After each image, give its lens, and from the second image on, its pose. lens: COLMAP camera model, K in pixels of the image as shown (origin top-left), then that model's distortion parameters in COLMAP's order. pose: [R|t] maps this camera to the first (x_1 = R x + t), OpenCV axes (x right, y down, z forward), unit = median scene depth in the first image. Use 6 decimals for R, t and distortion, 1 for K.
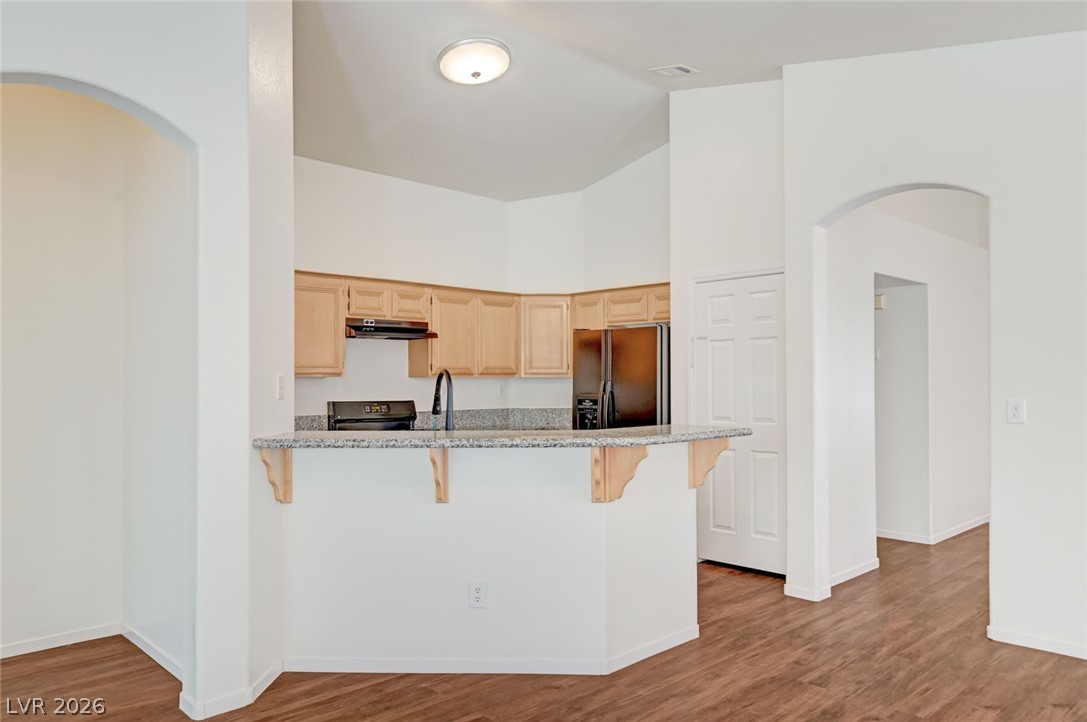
lens RADIAL K [[750.5, 0, 545.0], [0, 750.5, 375.7], [0, 0, 1]] dist [0.007506, 0.002016]
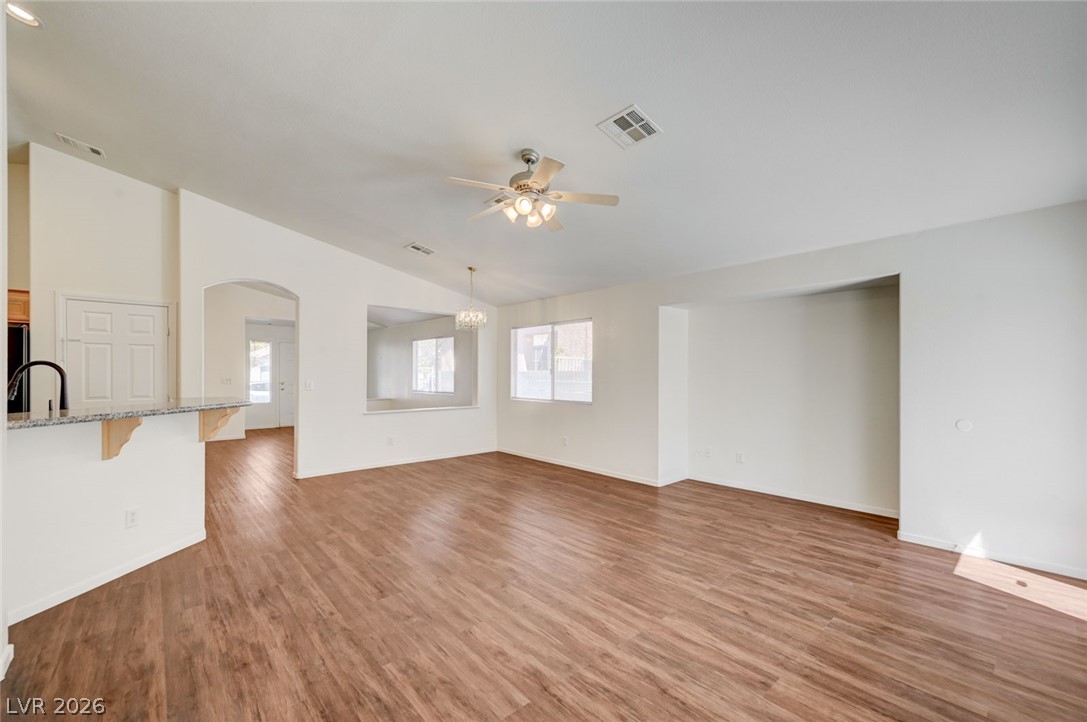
lens RADIAL K [[446.1, 0, 550.2], [0, 446.1, 380.0], [0, 0, 1]] dist [0.001563, 0.000165]
pose [[0.022951, -0.008331, 0.999702, -0.582615], [-0.012069, 0.999890, 0.008609, 0.004482], [-0.999664, -0.012263, 0.022848, 0.107242]]
